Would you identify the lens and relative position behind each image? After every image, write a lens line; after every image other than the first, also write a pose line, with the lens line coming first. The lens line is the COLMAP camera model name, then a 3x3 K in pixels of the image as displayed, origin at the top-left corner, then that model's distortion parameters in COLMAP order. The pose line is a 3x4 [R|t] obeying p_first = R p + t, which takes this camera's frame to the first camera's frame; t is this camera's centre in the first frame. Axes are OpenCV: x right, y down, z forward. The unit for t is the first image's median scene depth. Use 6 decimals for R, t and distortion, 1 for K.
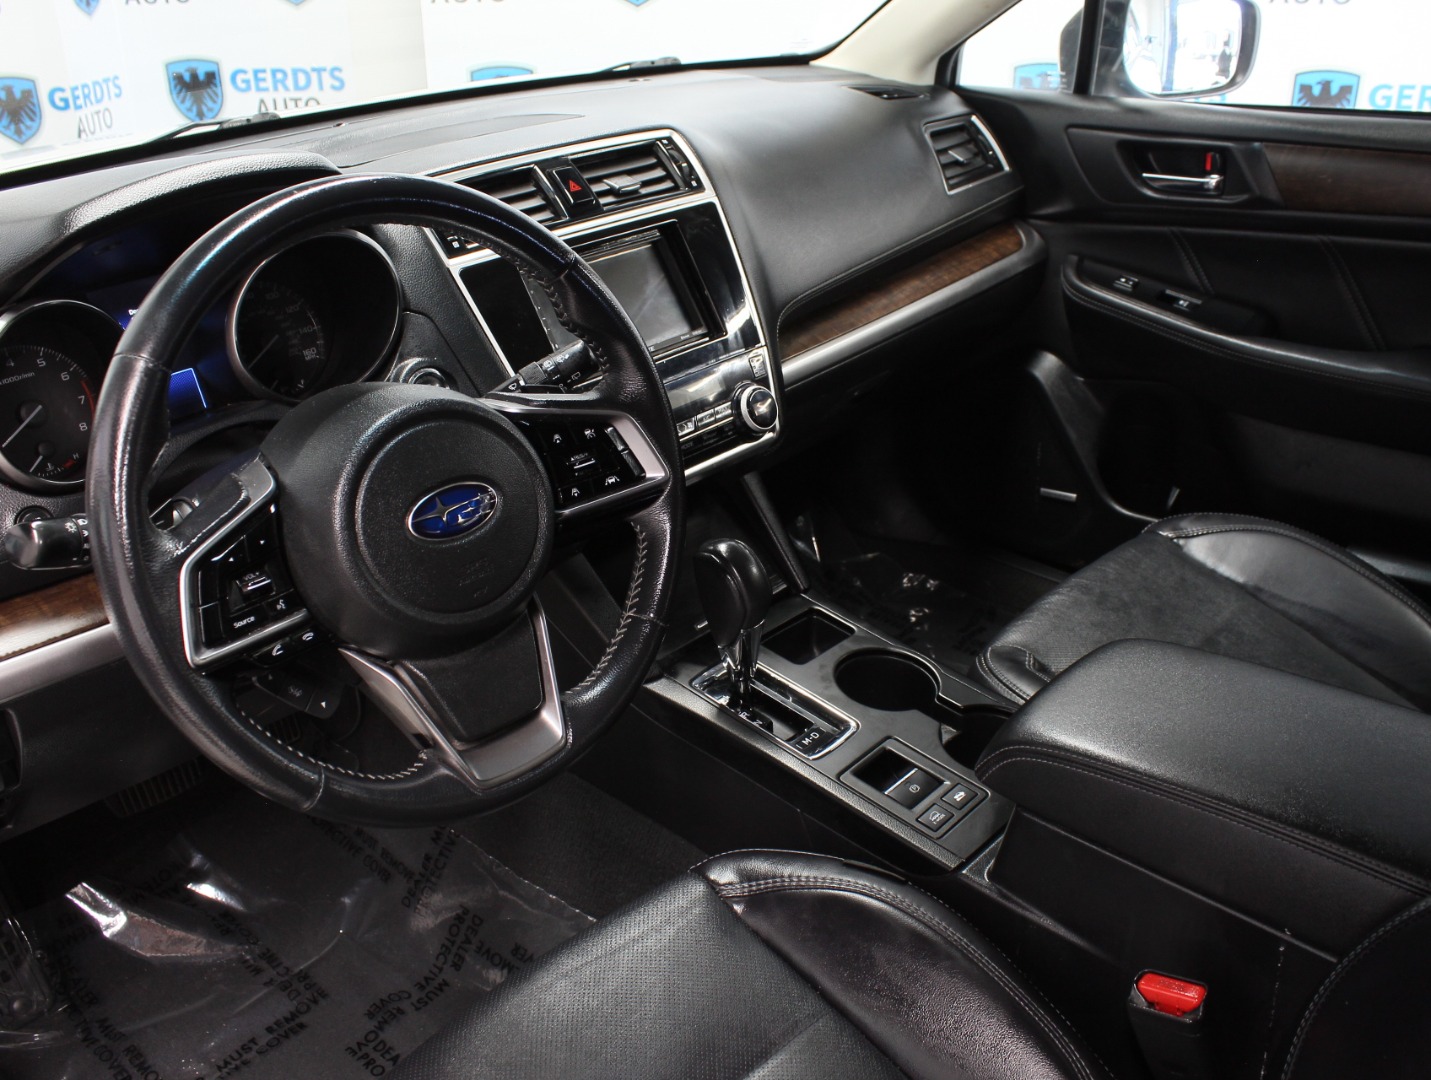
lens RADIAL K [[1348.1, 0, 715.5], [0, 1348.1, 540.0], [0, 0, 1]] dist [-0.172940, 0.159643]
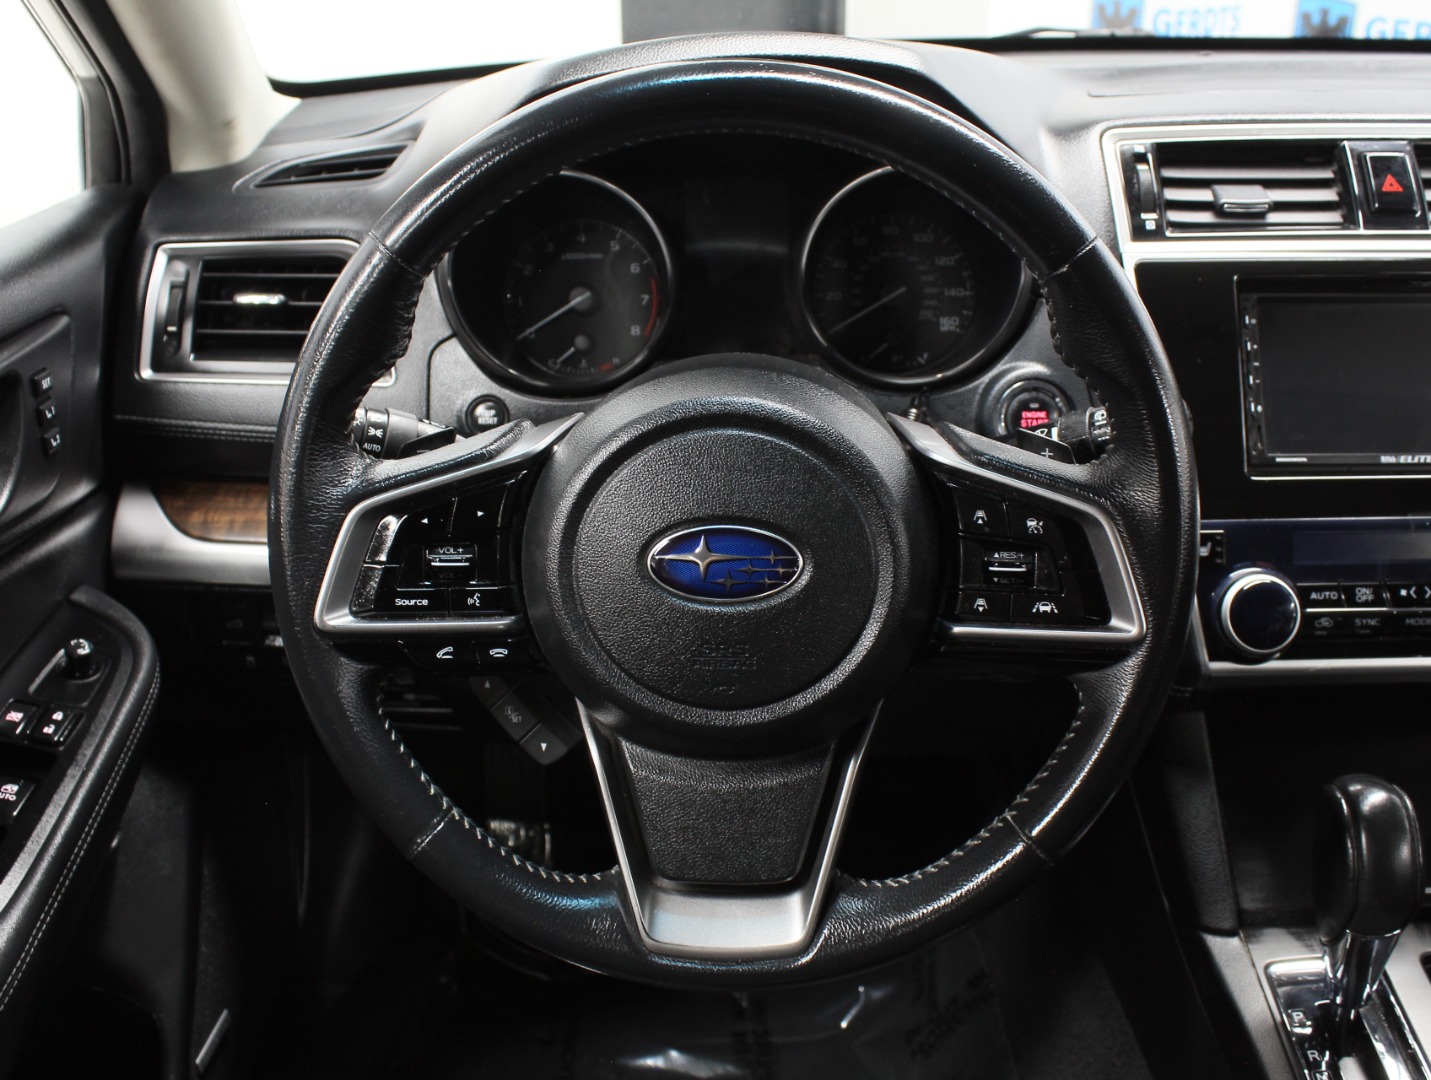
lens RADIAL K [[1505.0, 0, 715.5], [0, 1505.0, 540.0], [0, 0, 1]] dist [-0.110735, 0.008947]
pose [[0.692787, 0.325825, -0.643339, 0.174145], [-0.333621, 0.935711, 0.114636, -0.072950], [0.639330, 0.135213, 0.756950, 0.261363]]
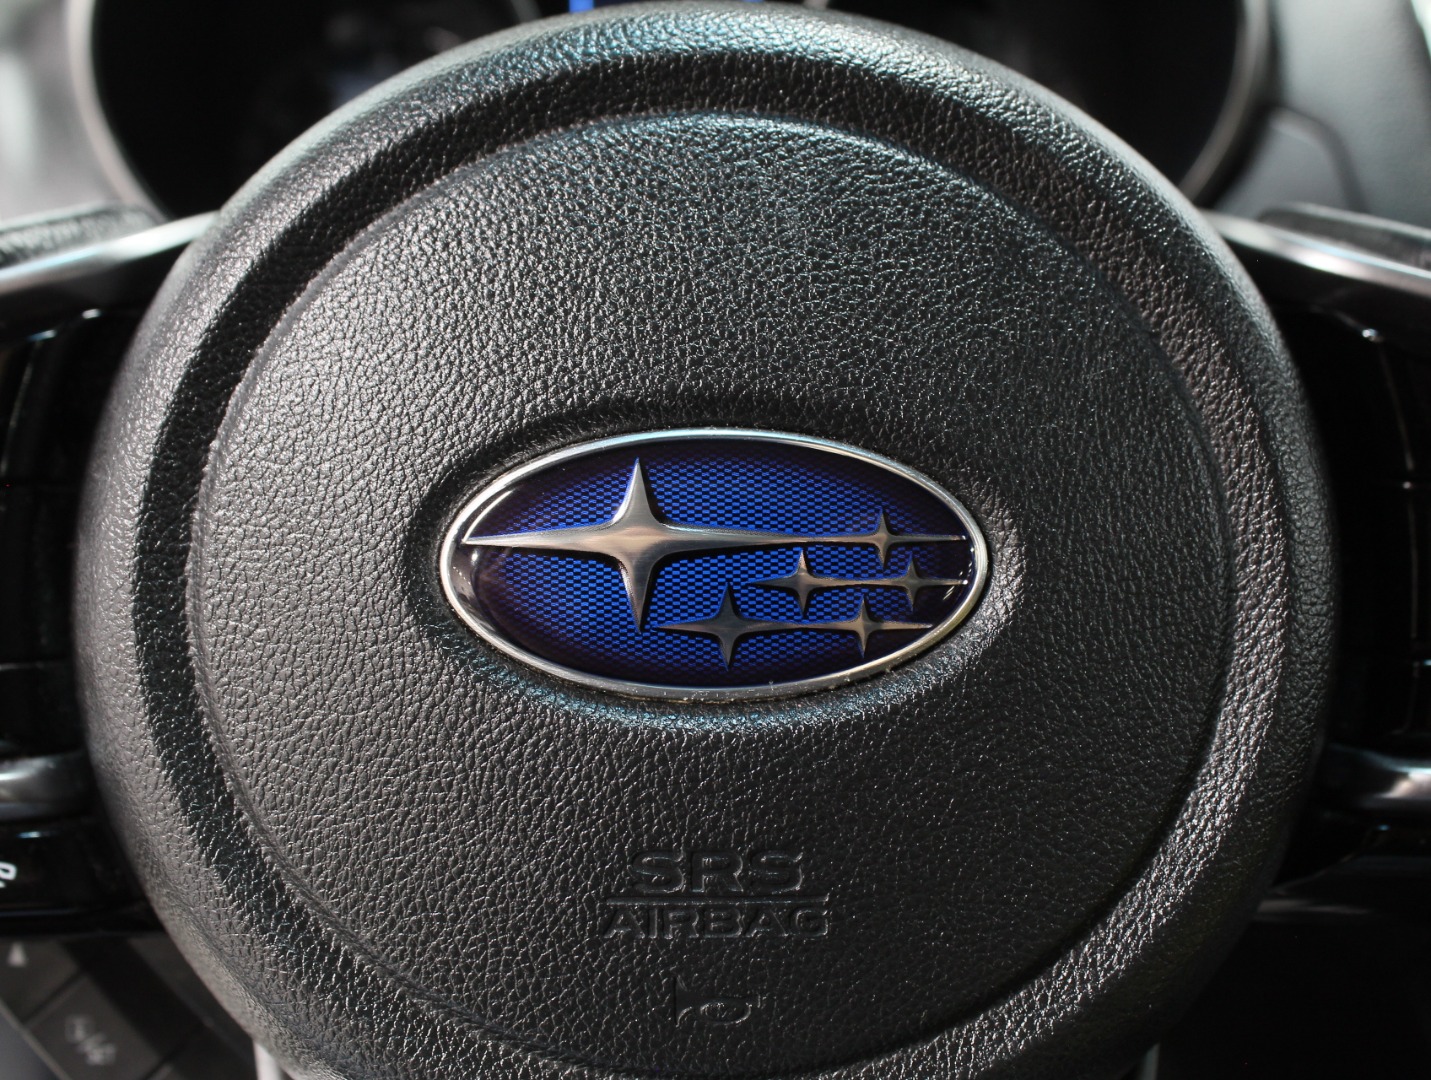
lens RADIAL K [[1612.6, 0, 715.5], [0, 1612.6, 540.0], [0, 0, 1]] dist [0.012133, 0.010295]
pose [[0.715411, 0.278293, -0.640890, -0.033328], [-0.325853, 0.944286, 0.046295, -0.021520], [0.618067, 0.175716, 0.766235, 0.510816]]
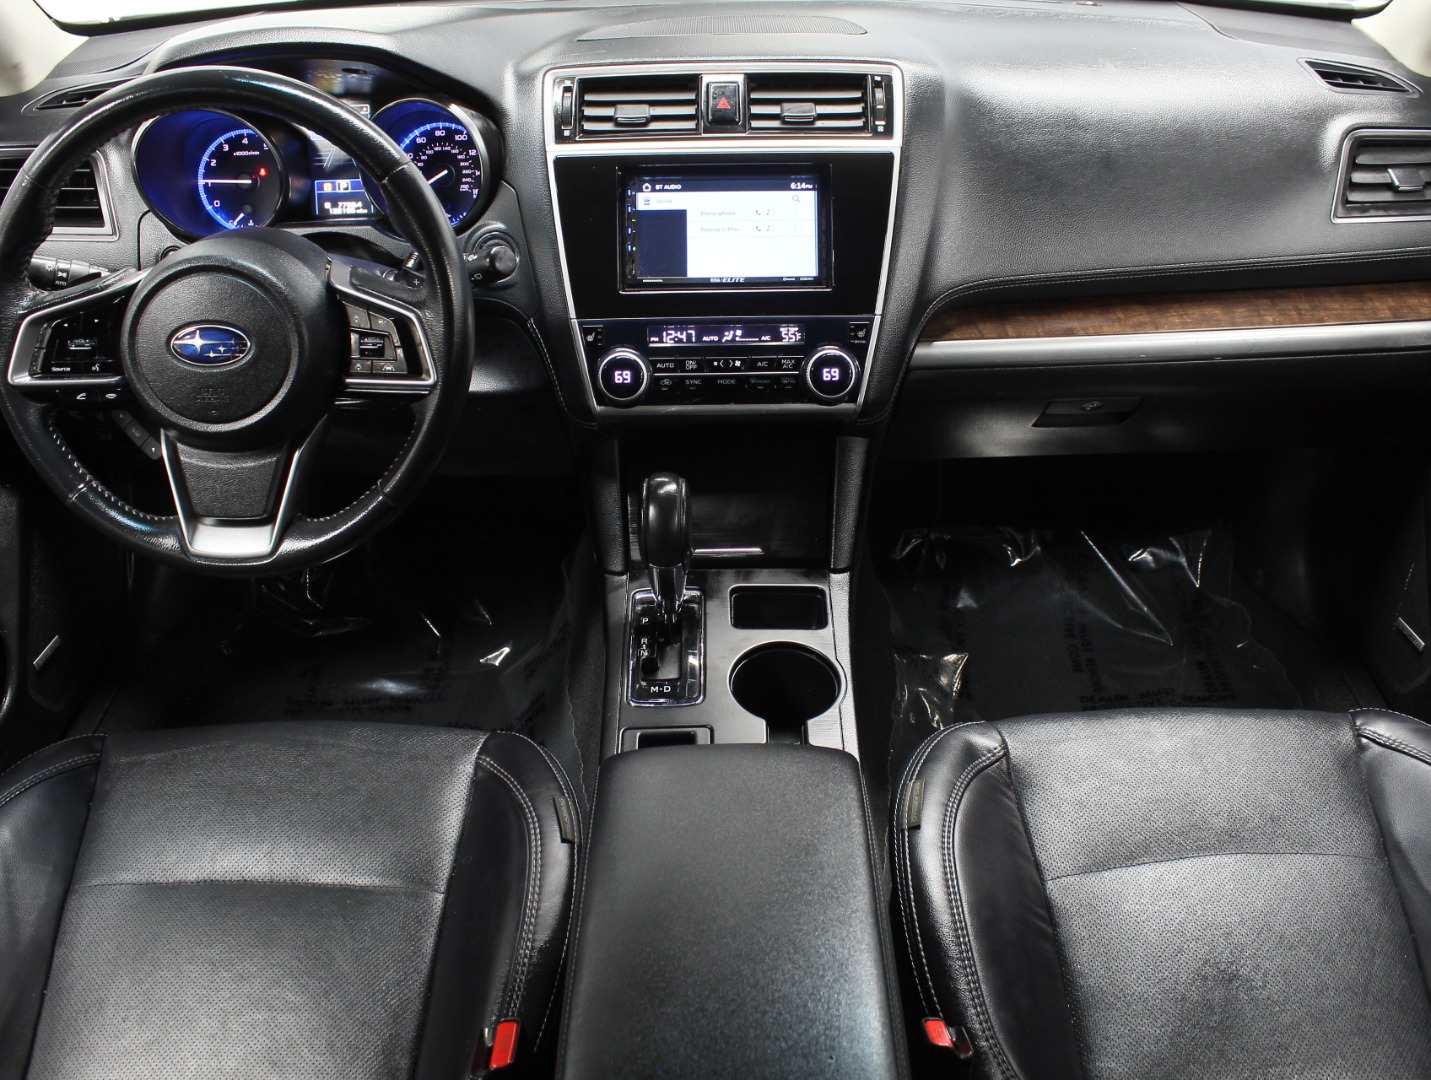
lens RADIAL K [[1348.1, 0, 715.5], [0, 1348.1, 540.0], [0, 0, 1]] dist [-0.172940, 0.159643]
pose [[0.699031, 0.416448, -0.581314, 0.578271], [-0.335596, 0.908892, 0.247568, -0.199600], [0.631451, 0.022029, 0.775103, 0.211922]]
